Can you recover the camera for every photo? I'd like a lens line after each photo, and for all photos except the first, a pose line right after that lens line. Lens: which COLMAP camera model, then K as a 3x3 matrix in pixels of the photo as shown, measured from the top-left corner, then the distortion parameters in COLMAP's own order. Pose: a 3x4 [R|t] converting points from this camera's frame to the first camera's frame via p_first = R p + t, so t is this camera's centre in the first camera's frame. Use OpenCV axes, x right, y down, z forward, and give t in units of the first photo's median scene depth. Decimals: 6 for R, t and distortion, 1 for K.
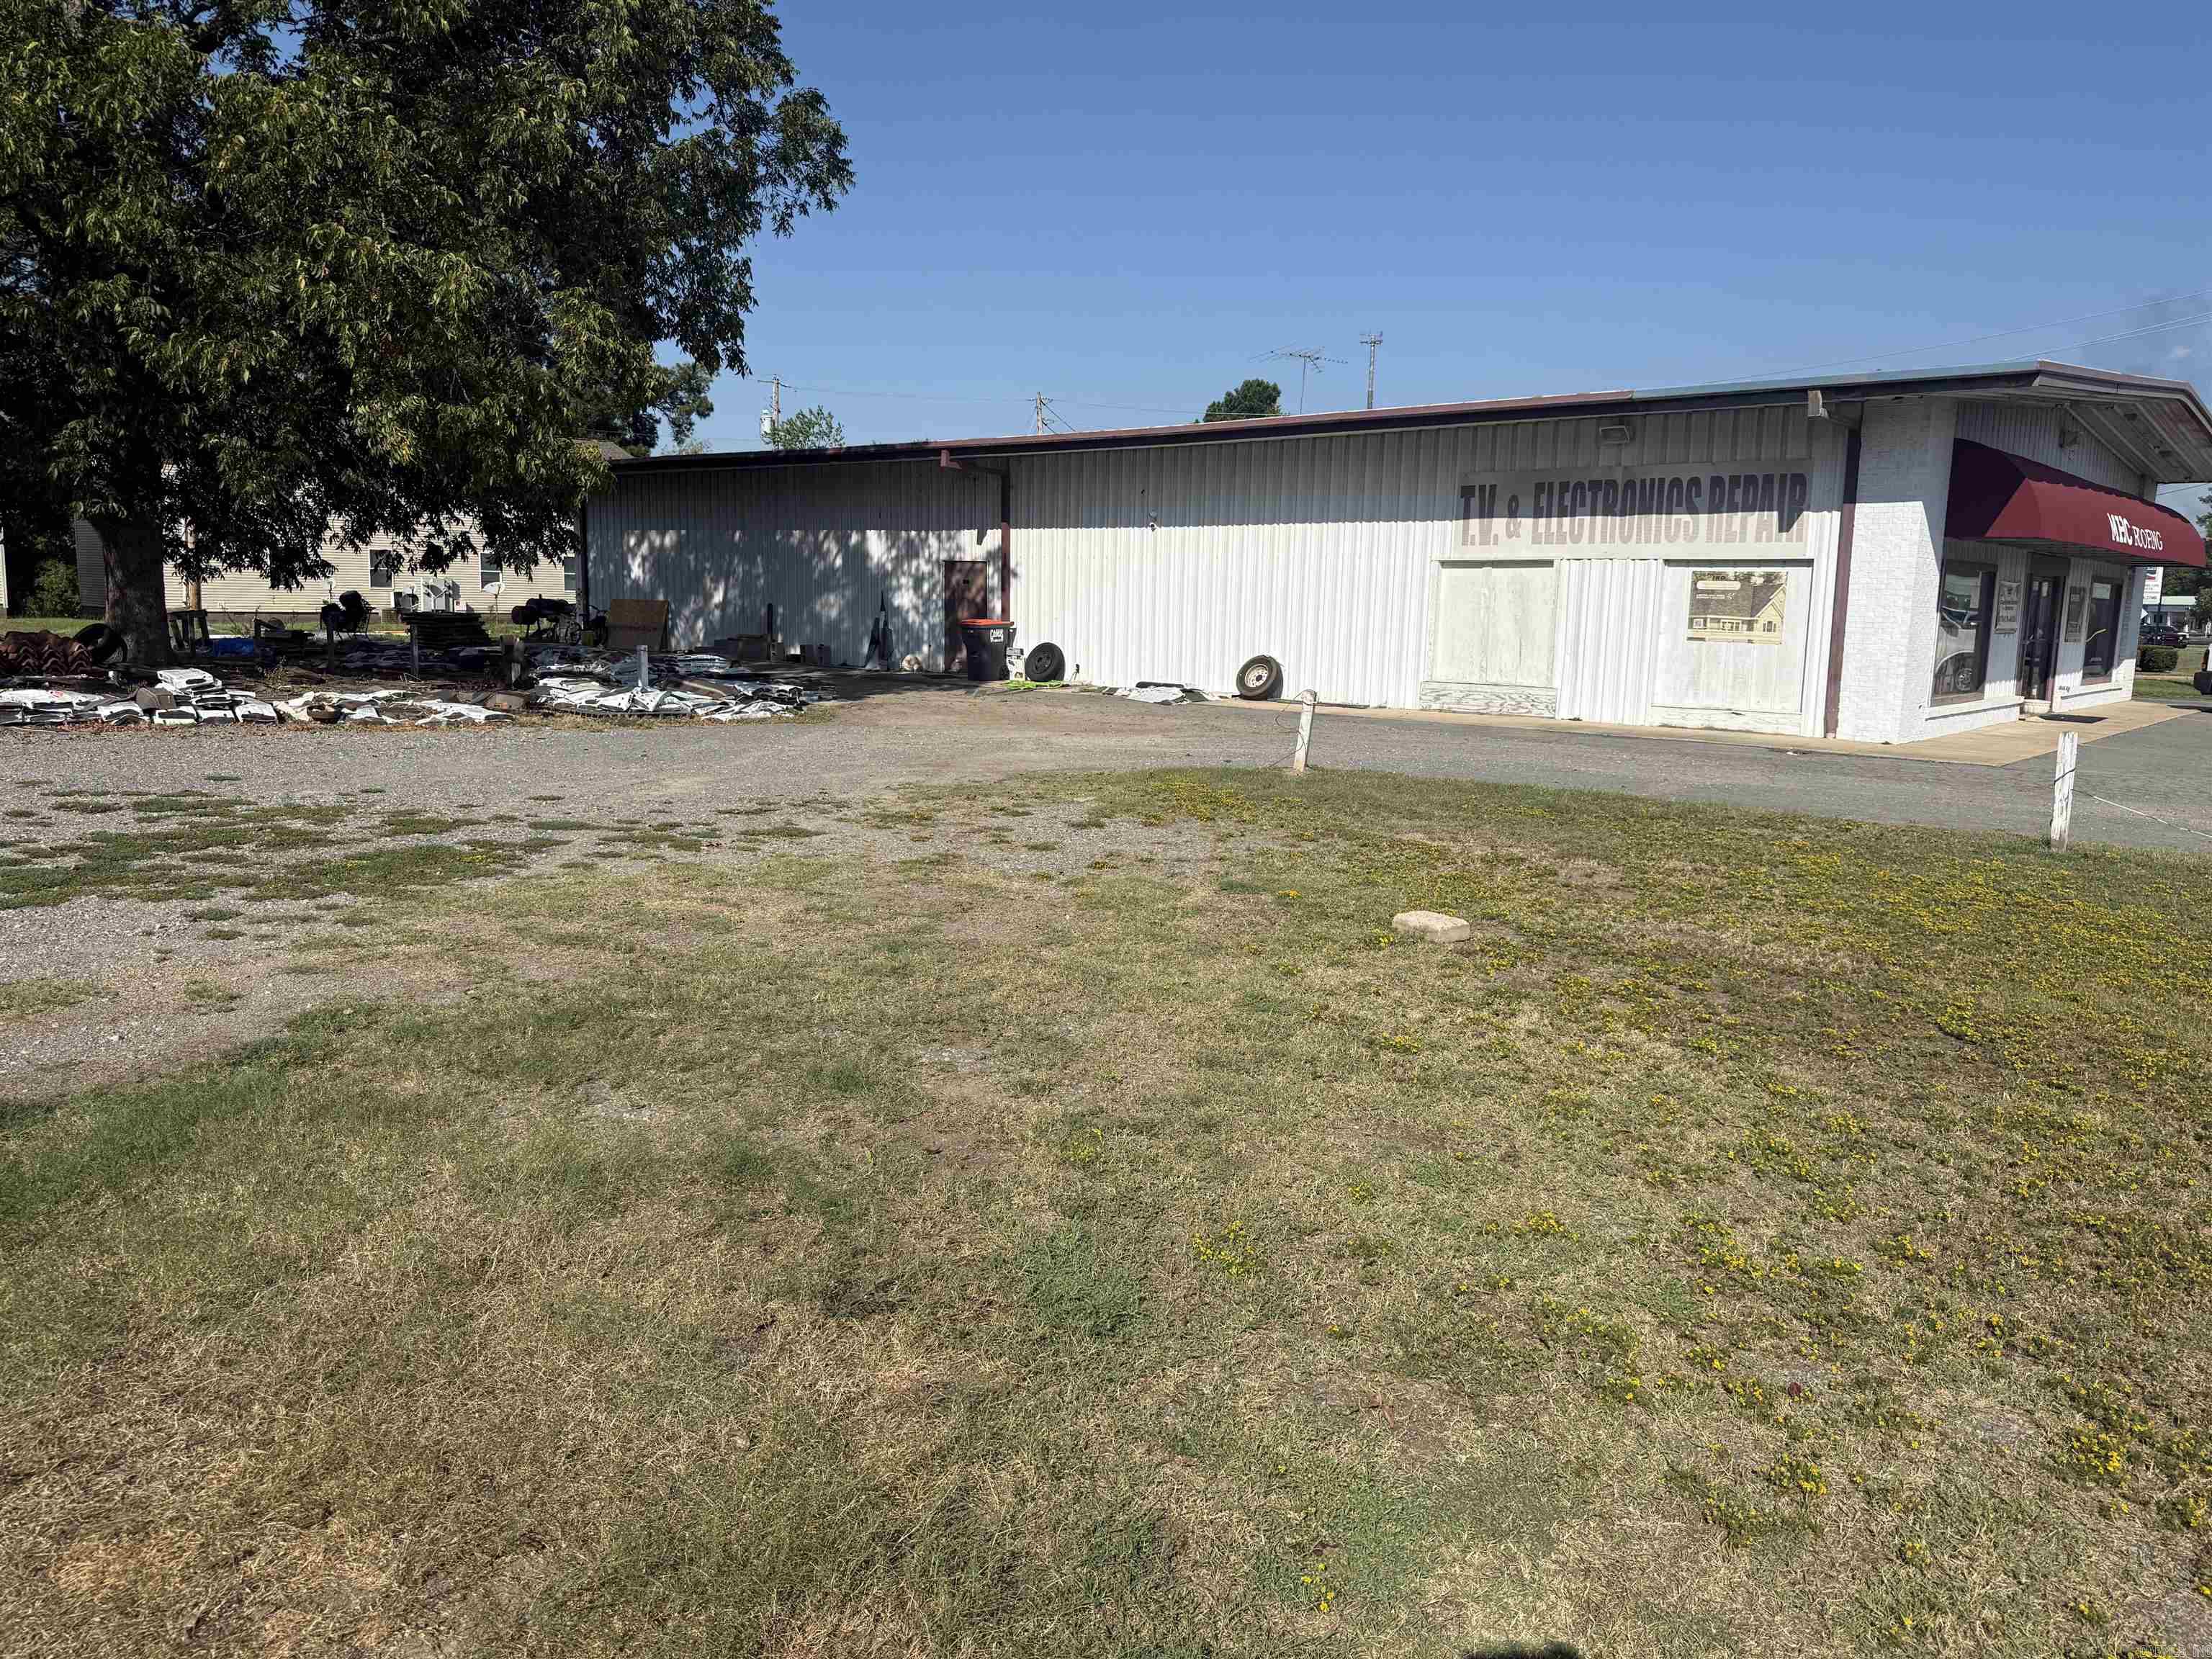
lens RADIAL K [[1559.9, 0, 1036.1], [0, 1559.9, 837.2], [0, 0, 1]] dist [0.018463, -0.027355]
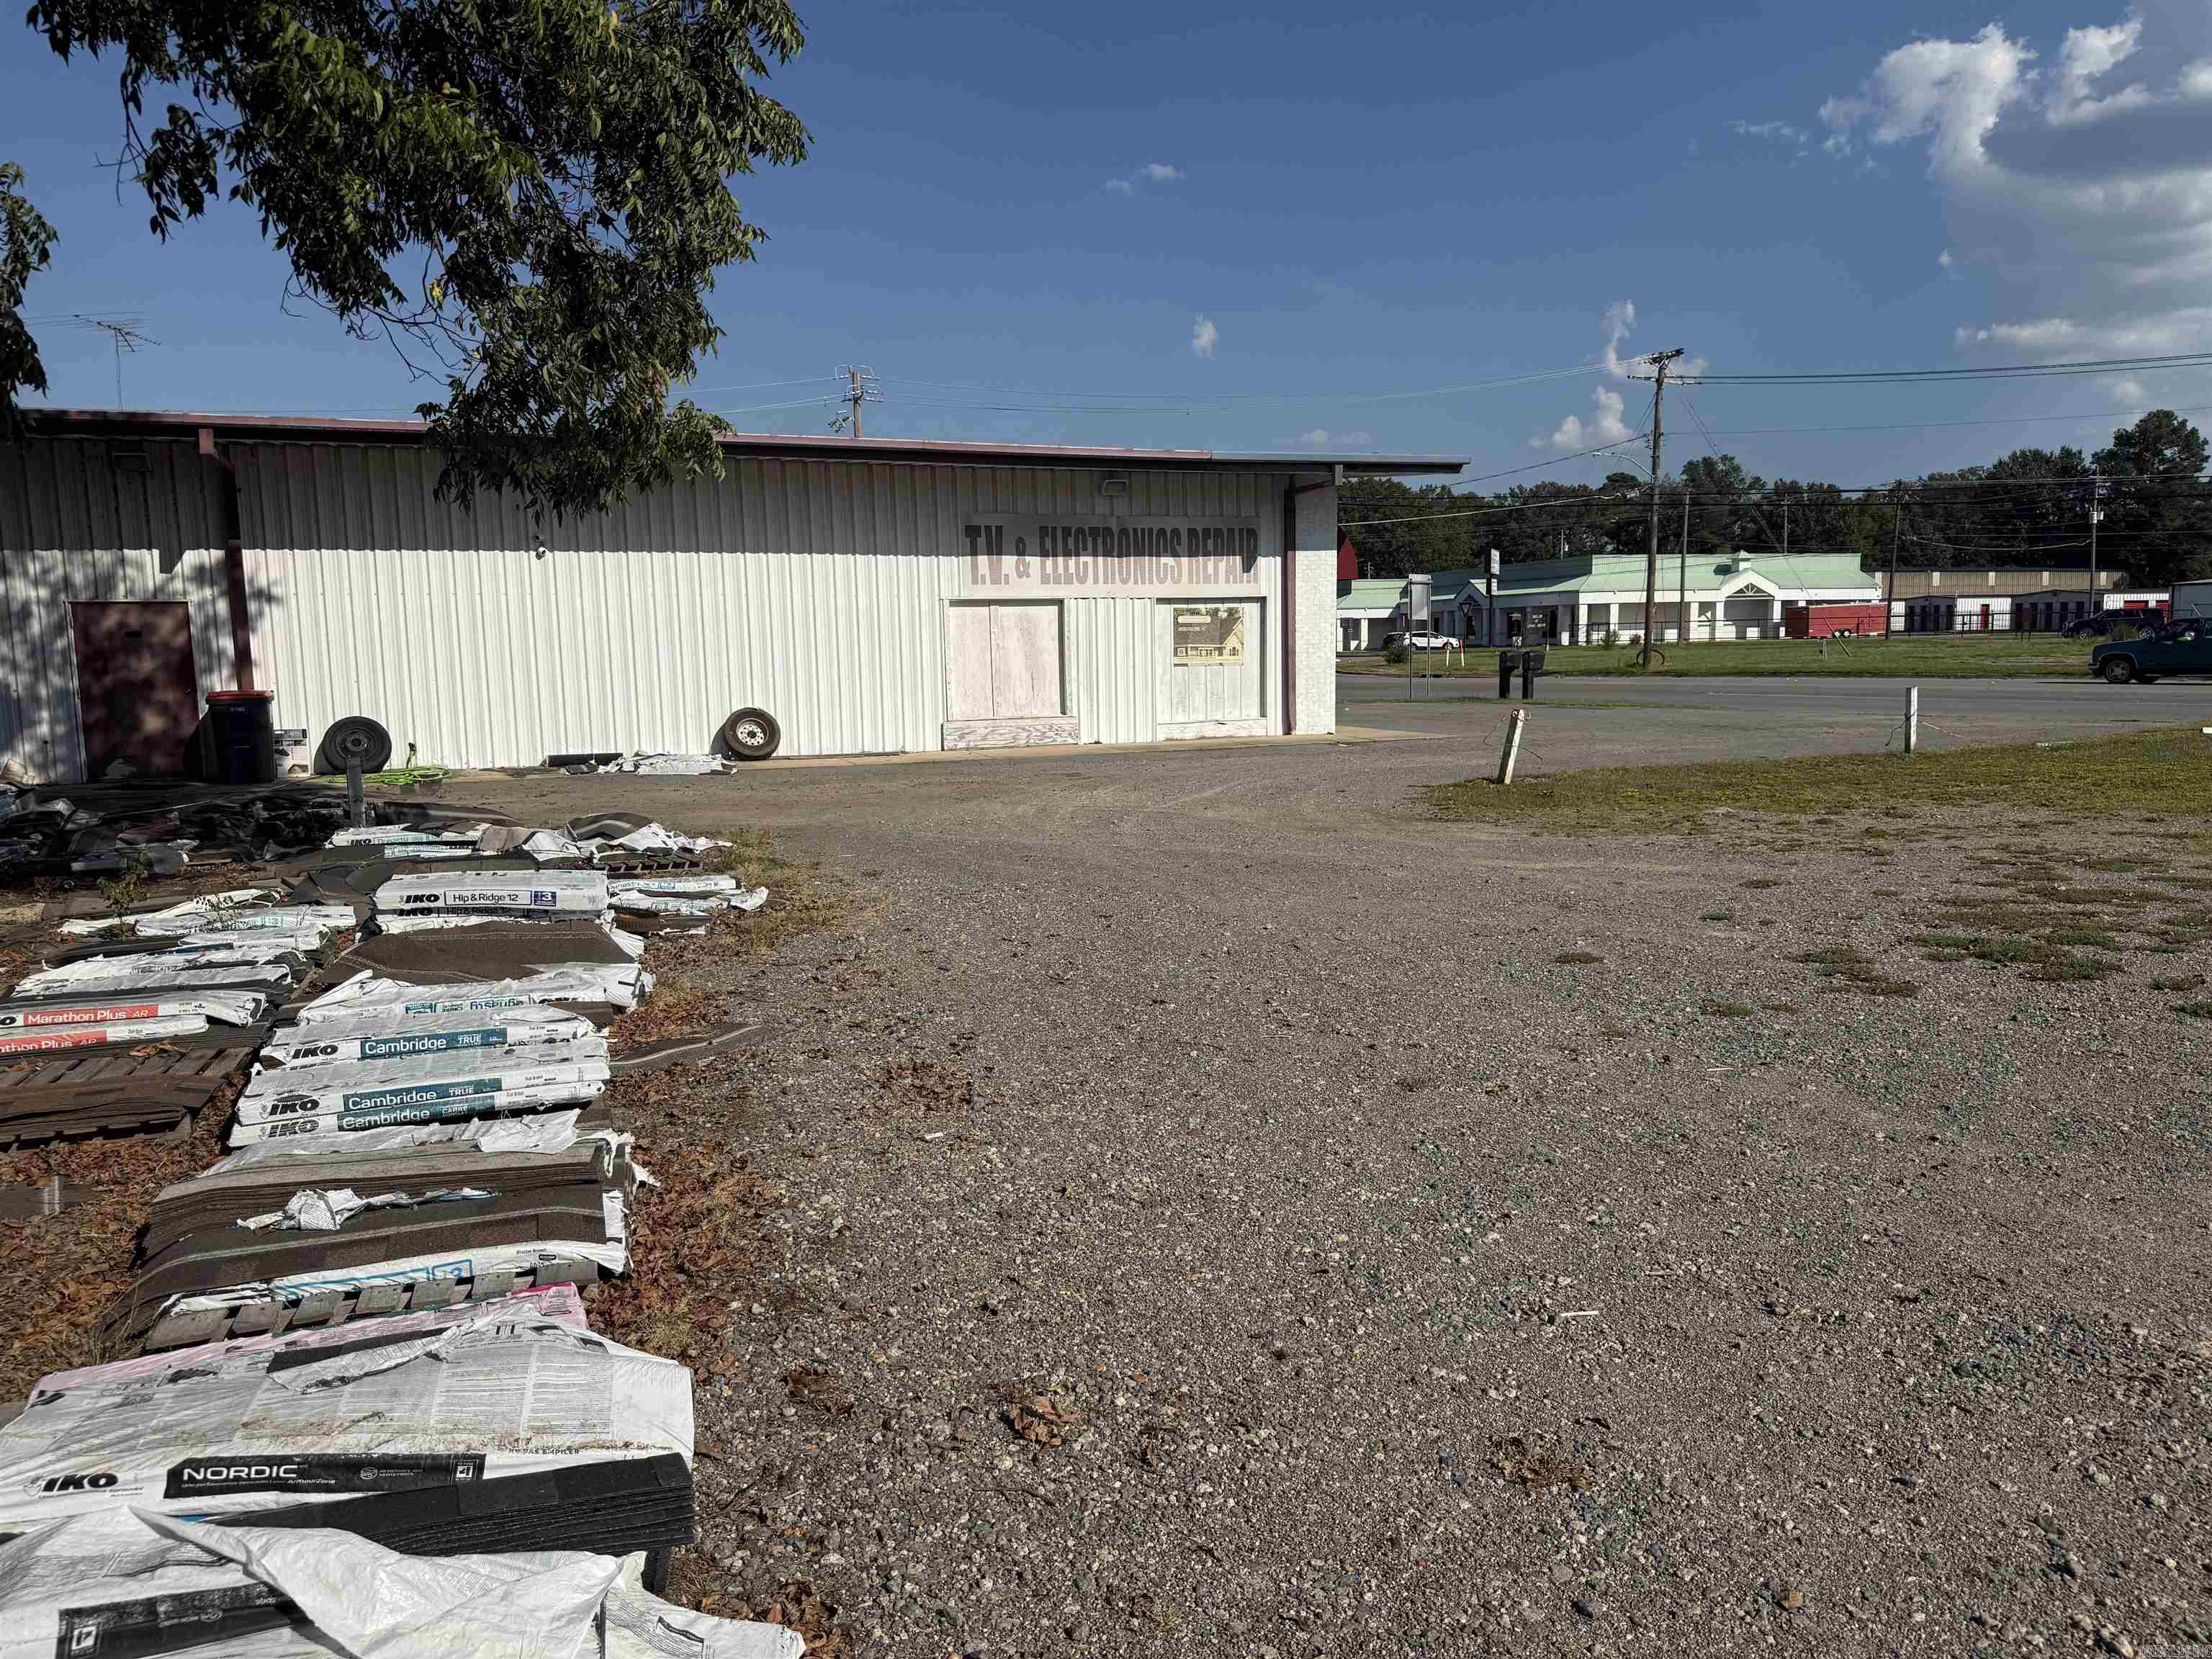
lens RADIAL K [[1559.9, 0, 1098.4], [0, 1559.9, 825.5], [0, 0, 1]] dist [0.018463, -0.027355]
pose [[0.406079, -0.134862, 0.903832, -0.639803], [0.158426, 0.984464, 0.075714, -0.099423], [-0.900001, 0.112444, 0.421135, 0.536637]]
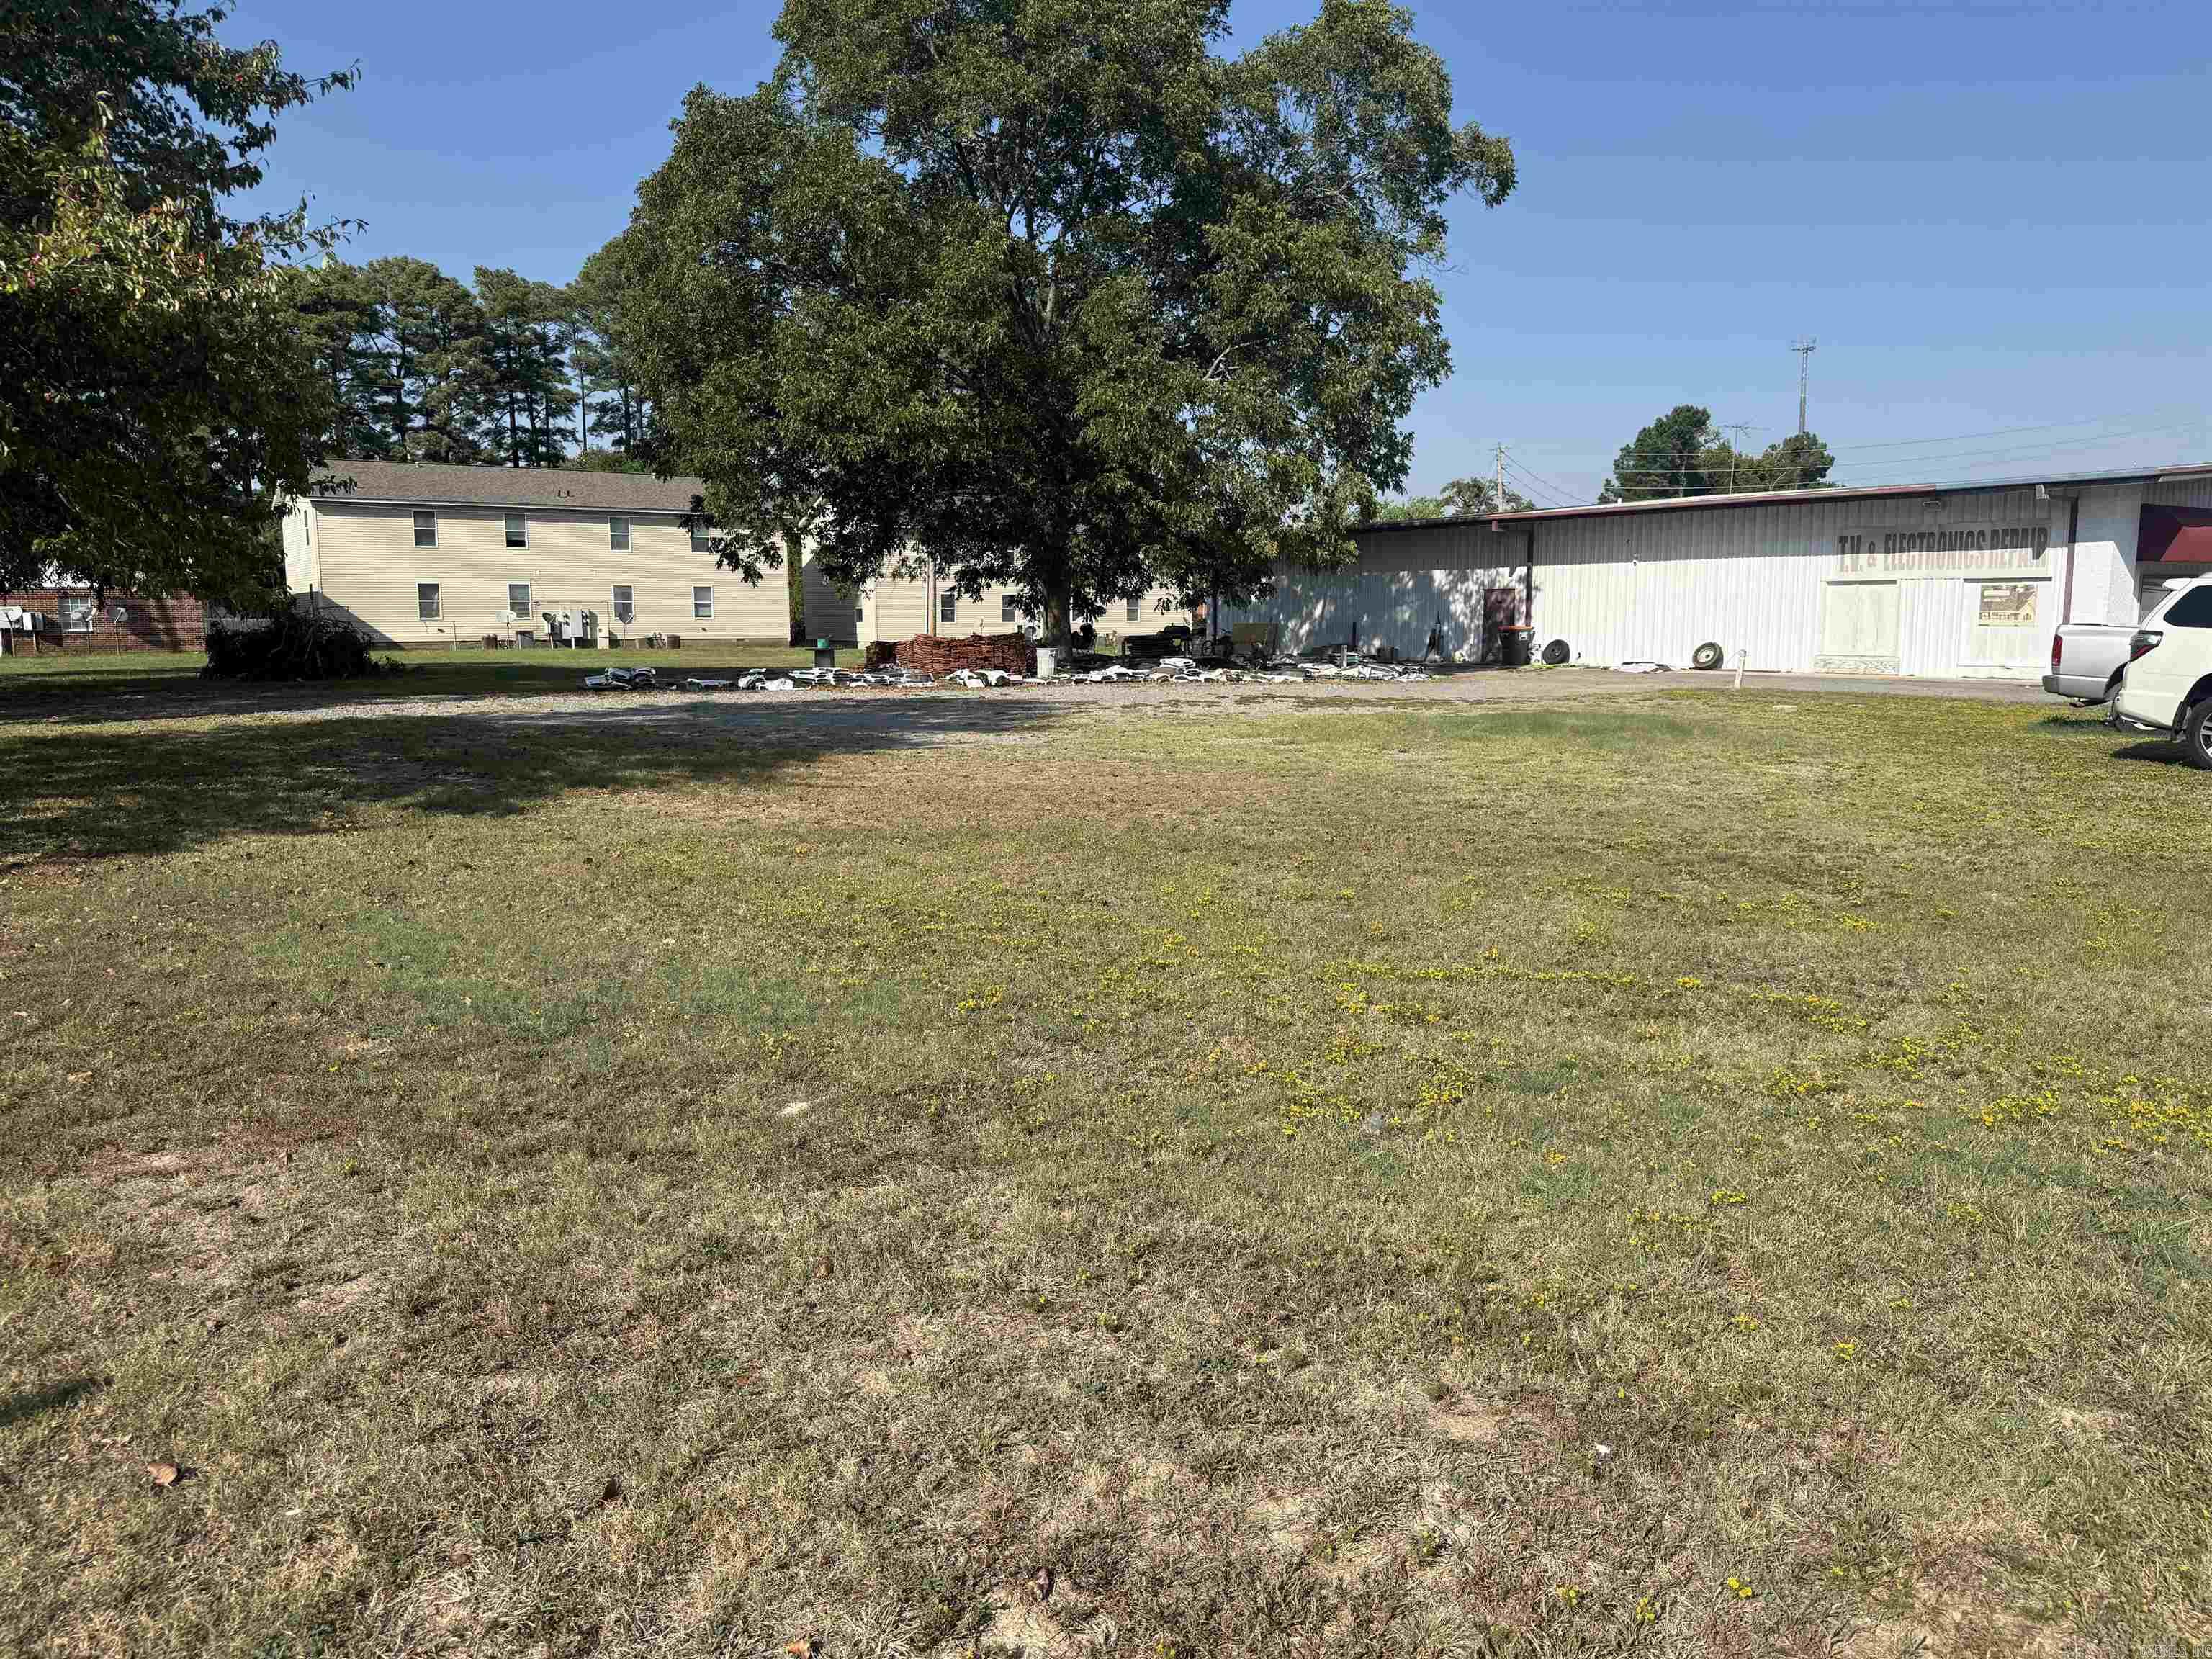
lens RADIAL K [[1559.9, 0, 1096.0], [0, 1559.9, 832.4], [0, 0, 1]] dist [0.018463, -0.027355]
pose [[0.976975, 0.001862, -0.213346, -0.144209], [-0.004399, 0.999925, -0.011419, 0.112928], [0.213309, 0.012095, 0.976910, -0.796972]]
